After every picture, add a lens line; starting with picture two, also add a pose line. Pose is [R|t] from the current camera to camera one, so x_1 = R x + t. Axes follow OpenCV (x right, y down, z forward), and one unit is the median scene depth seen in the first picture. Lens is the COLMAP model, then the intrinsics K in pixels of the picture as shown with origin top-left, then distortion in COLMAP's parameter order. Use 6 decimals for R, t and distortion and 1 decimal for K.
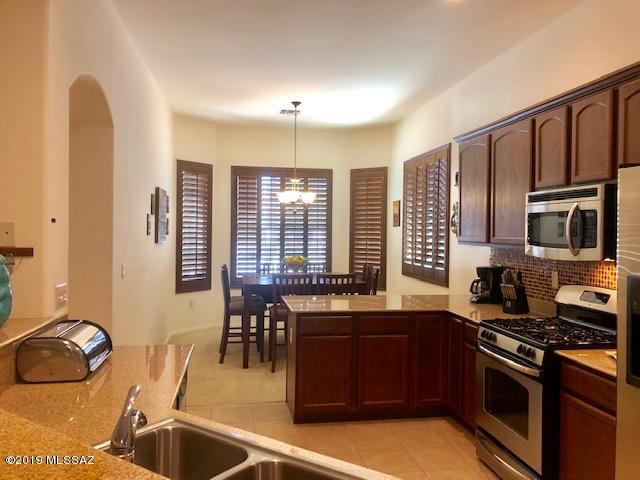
lens RADIAL K [[527.8, 0, 319.2], [0, 527.8, 231.2], [0, 0, 1]] dist [0.034313, -0.006864]
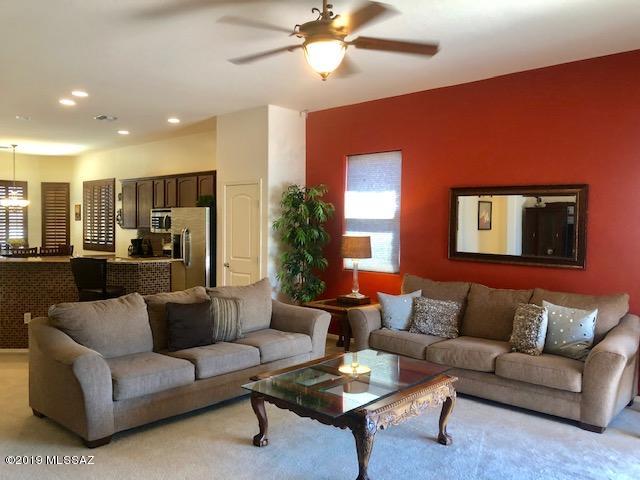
lens RADIAL K [[527.8, 0, 319.2], [0, 527.8, 231.2], [0, 0, 1]] dist [0.034313, -0.006864]
pose [[0.793530, -0.013539, 0.608380, -0.346082], [0.003736, 0.999842, 0.017379, -0.002387], [-0.608519, -0.011518, 0.793455, -1.005923]]
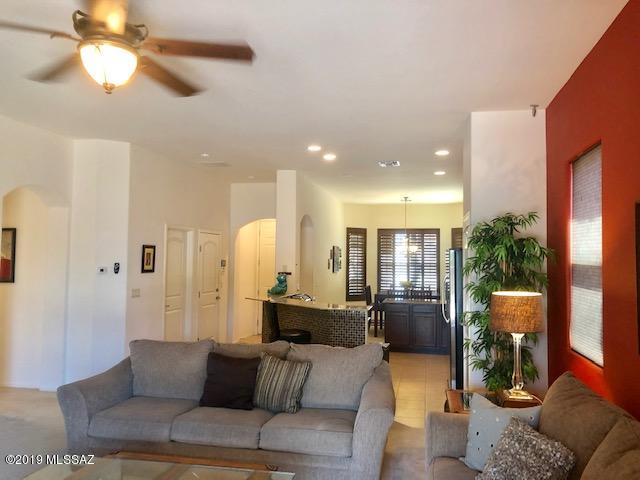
lens RADIAL K [[527.8, 0, 319.2], [0, 527.8, 231.2], [0, 0, 1]] dist [0.034313, -0.006864]
pose [[0.935270, -0.017312, -0.353512, 0.356458], [-0.005357, 0.997996, -0.063046, -0.008956], [0.353895, 0.060858, 0.933303, -0.906618]]
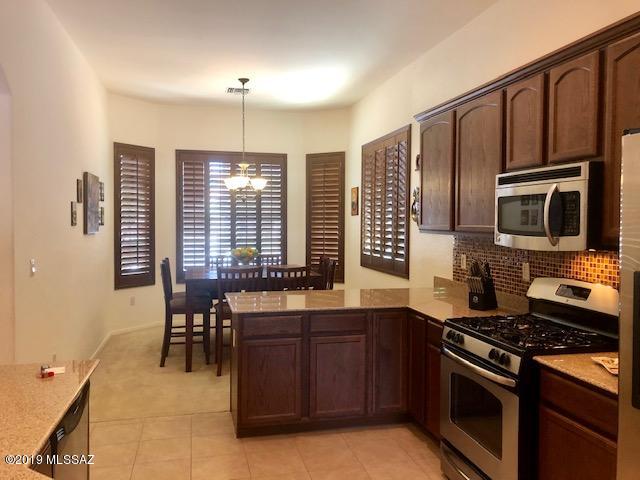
lens RADIAL K [[527.8, 0, 319.2], [0, 527.8, 231.2], [0, 0, 1]] dist [0.034313, -0.006864]
pose [[0.997269, -0.007556, 0.073467, 0.018362], [0.006197, 0.999806, 0.018716, 0.002378], [-0.073594, -0.018209, 0.997122, 0.083223]]
